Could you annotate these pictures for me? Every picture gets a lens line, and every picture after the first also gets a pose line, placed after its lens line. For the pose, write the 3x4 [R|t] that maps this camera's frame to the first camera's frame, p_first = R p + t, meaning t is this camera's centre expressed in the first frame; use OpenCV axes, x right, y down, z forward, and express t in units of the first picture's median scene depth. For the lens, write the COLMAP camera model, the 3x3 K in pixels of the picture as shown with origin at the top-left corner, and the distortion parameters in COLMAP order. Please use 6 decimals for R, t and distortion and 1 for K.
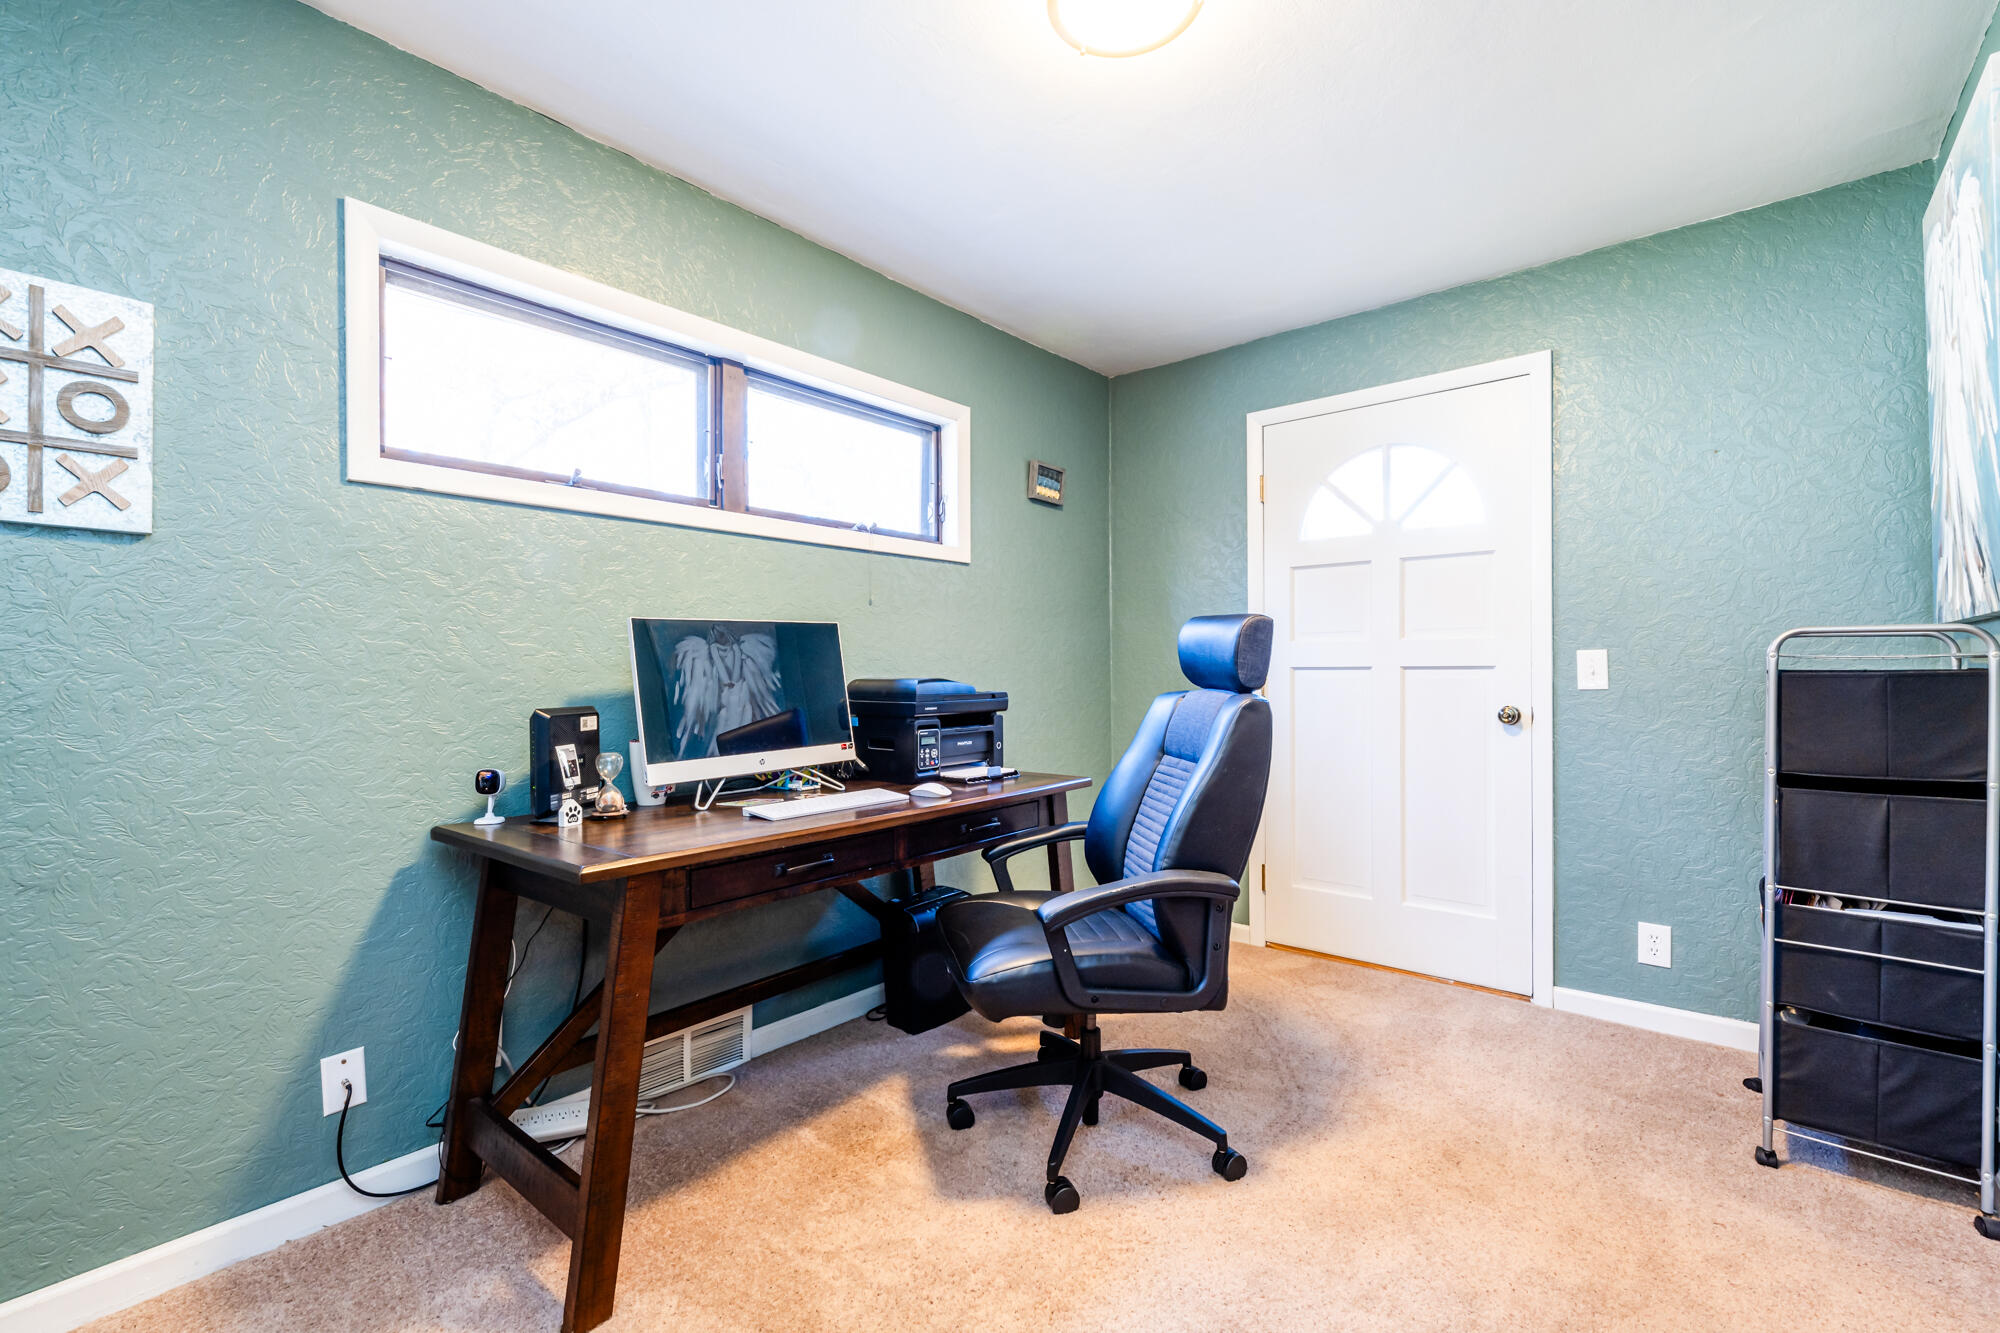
lens RADIAL K [[843.1, 0, 1000.0], [0, 843.1, 666.5], [0, 0, 1]] dist [0.000947, 0.000037]
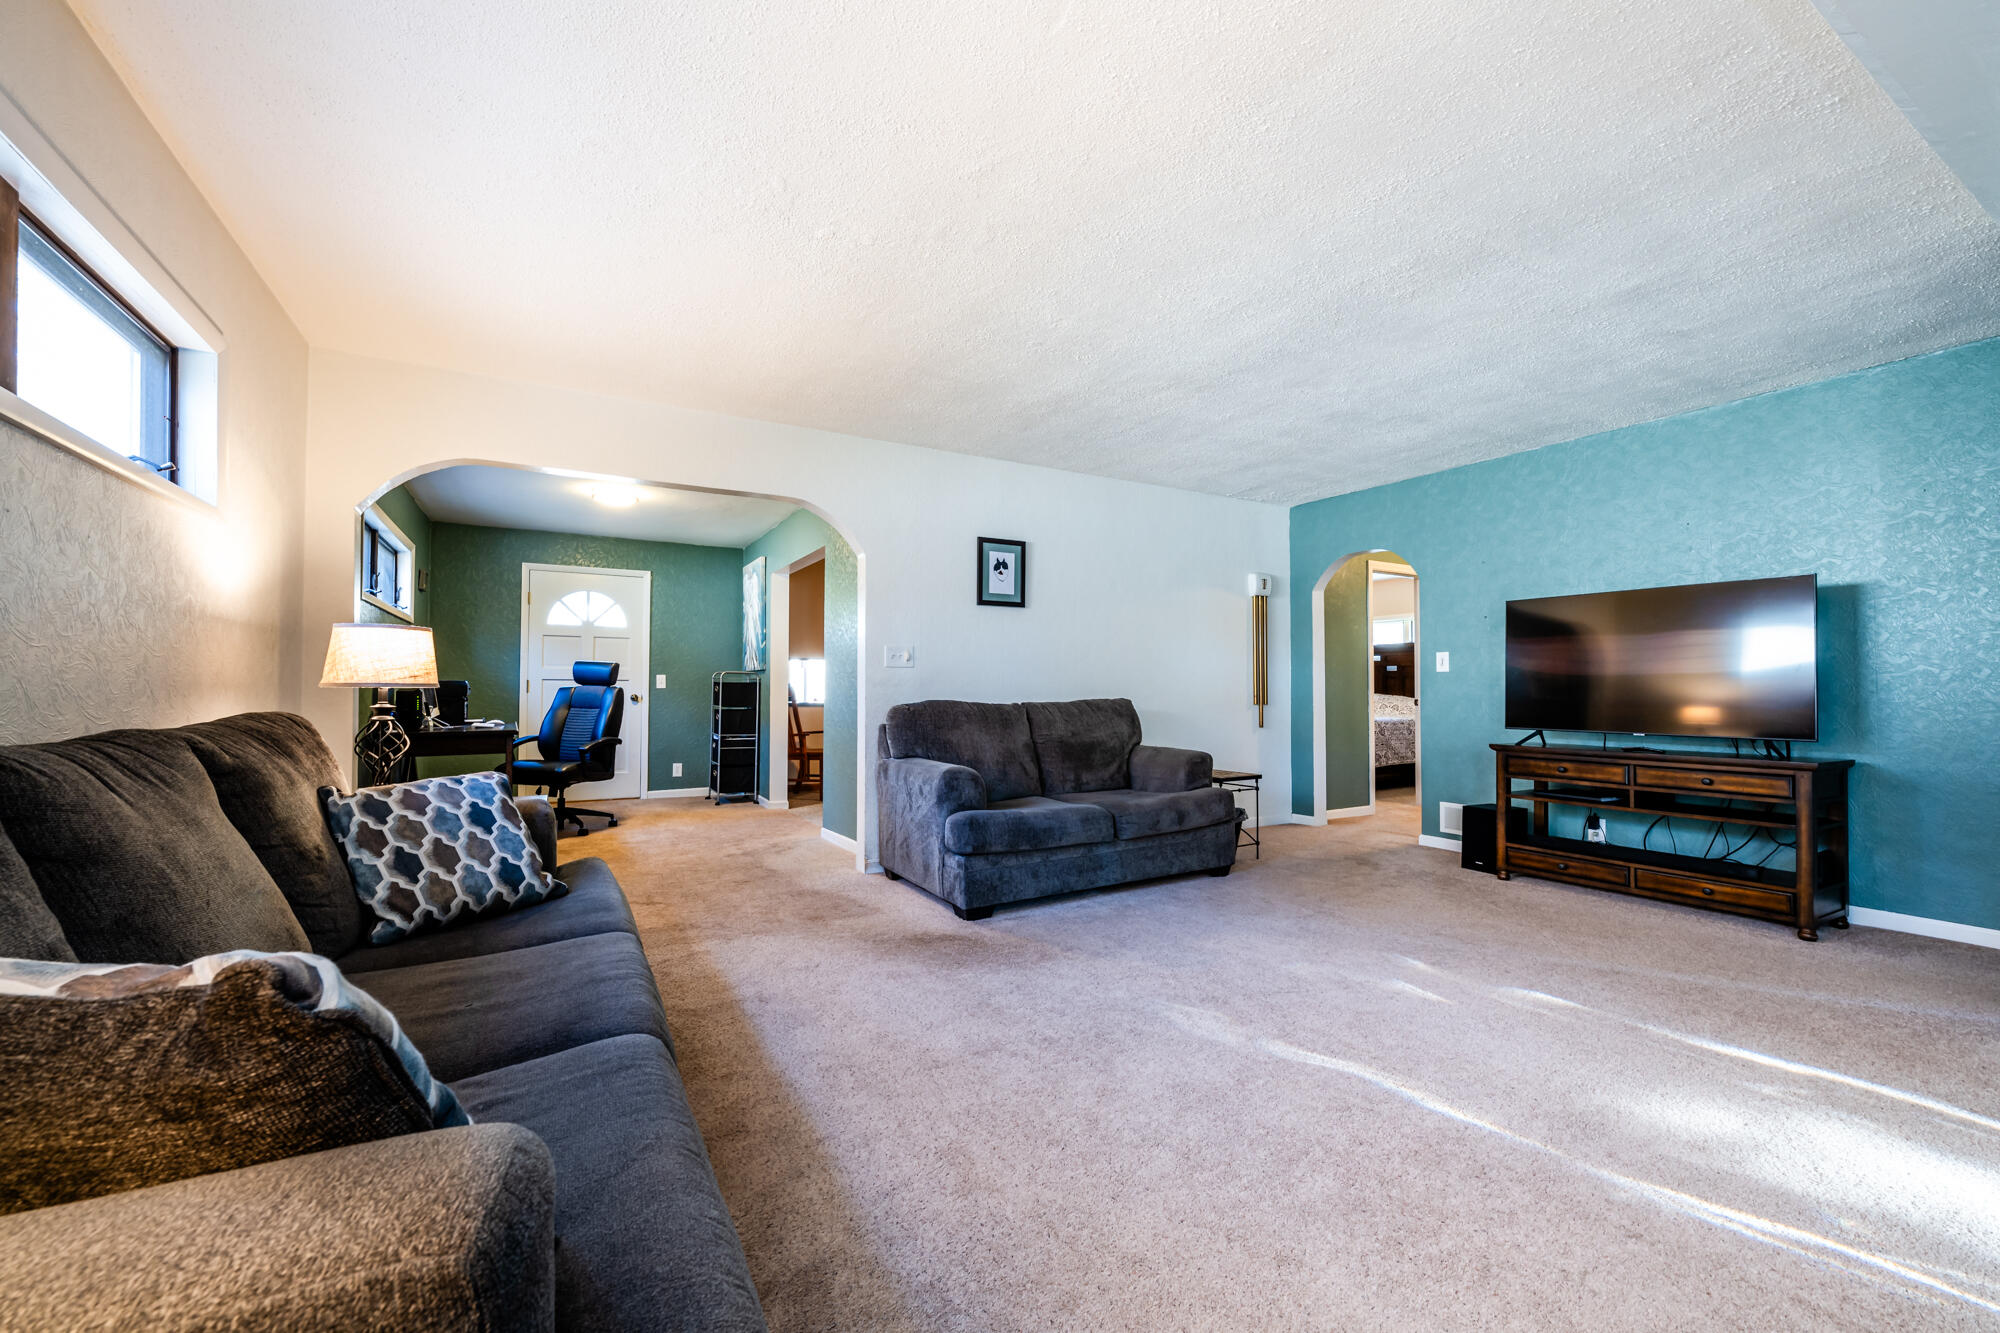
lens RADIAL K [[804.9, 0, 1000.0], [0, 804.9, 666.5], [0, 0, 1]] dist [0.001489, 0.000210]
pose [[0.331014, 0.032733, 0.943058, -1.529623], [-0.004478, 0.999441, -0.033119, 0.037313], [-0.943615, 0.006740, 0.330975, -1.032701]]
